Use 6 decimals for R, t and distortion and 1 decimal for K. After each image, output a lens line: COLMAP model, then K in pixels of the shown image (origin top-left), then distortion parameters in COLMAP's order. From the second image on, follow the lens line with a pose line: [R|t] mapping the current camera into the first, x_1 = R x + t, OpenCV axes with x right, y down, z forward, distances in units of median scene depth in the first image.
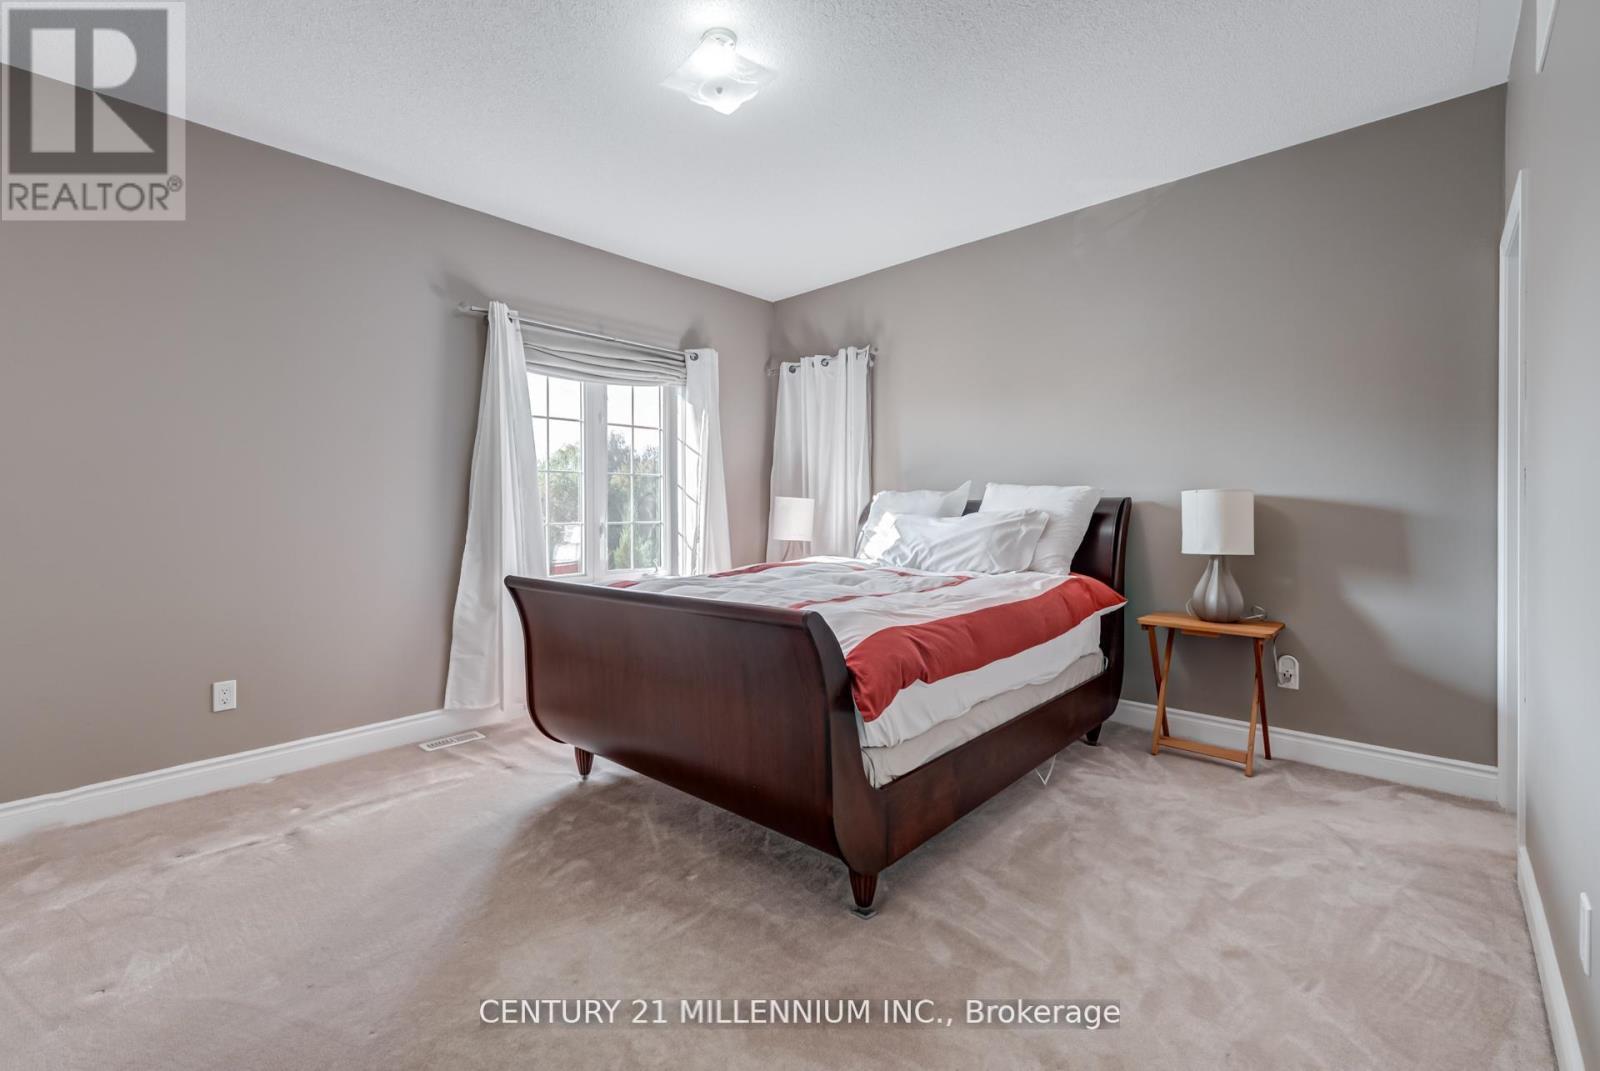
lens RADIAL K [[686.8, 0, 769.2], [0, 686.8, 523.1], [0, 0, 1]] dist [0.000042, -0.000396]
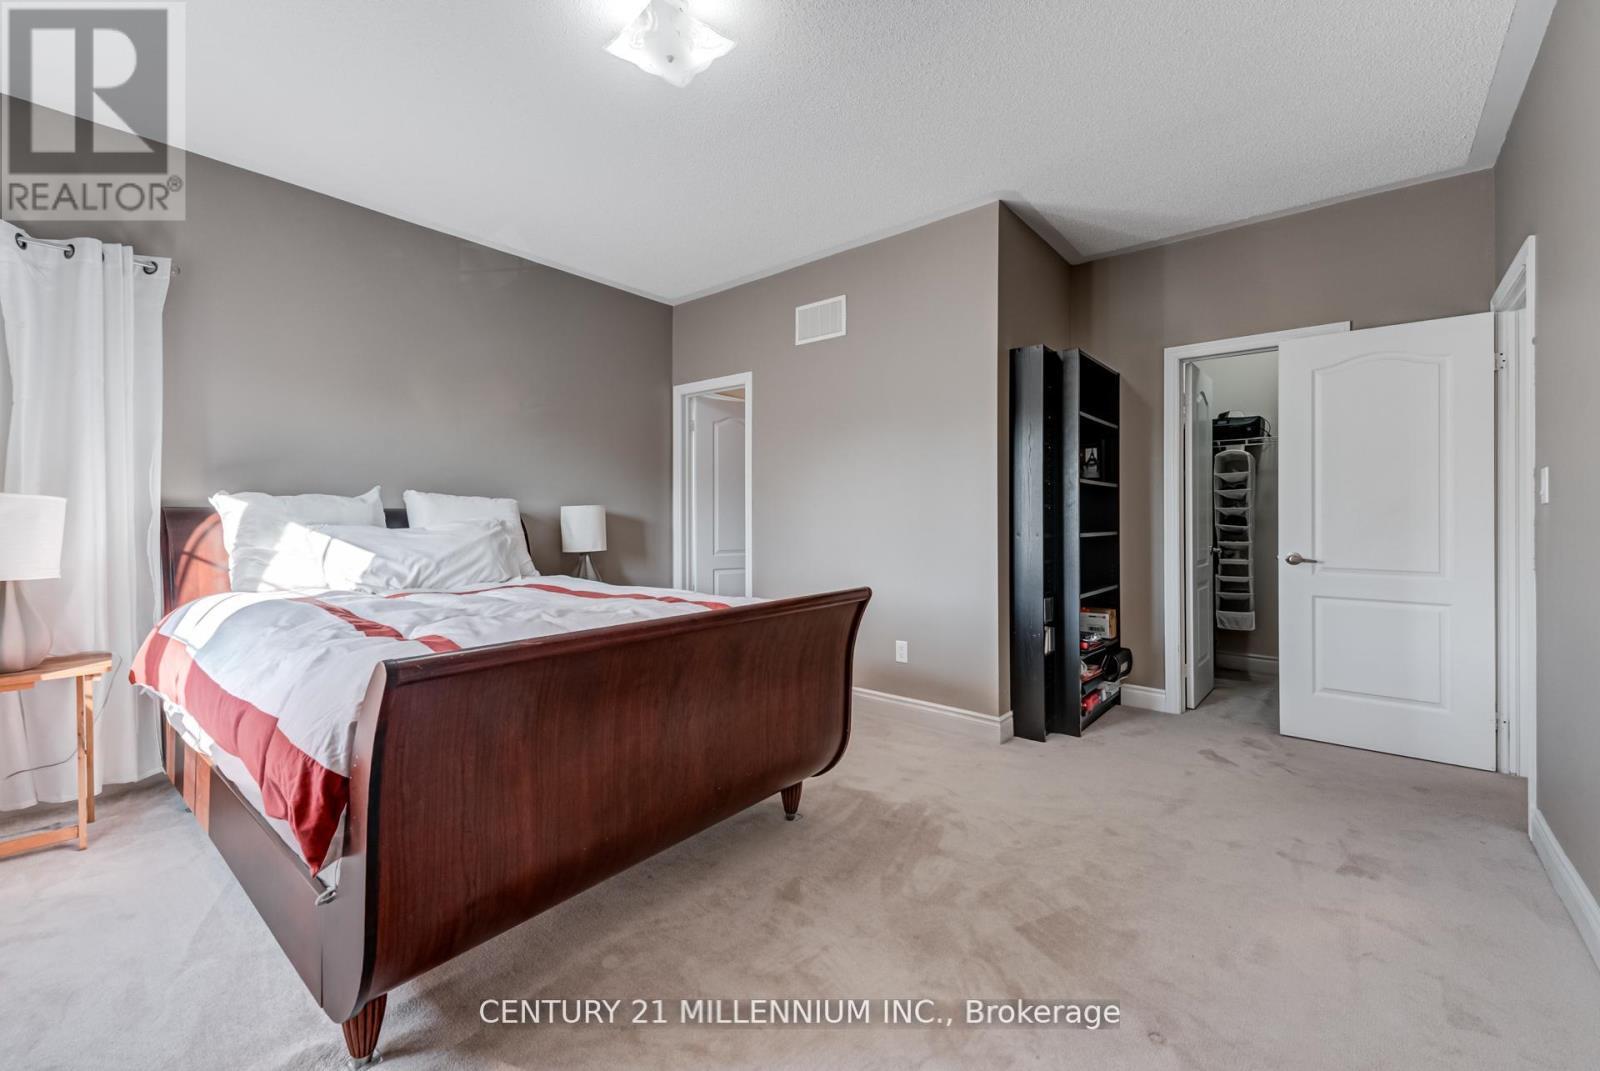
lens RADIAL K [[686.8, 0, 769.2], [0, 686.8, 523.1], [0, 0, 1]] dist [0.000042, -0.000396]
pose [[-0.055380, -0.004352, 0.998456, -0.675605], [0.023087, 0.999718, 0.005638, -0.009926], [-0.998198, 0.023364, -0.055263, 0.630522]]
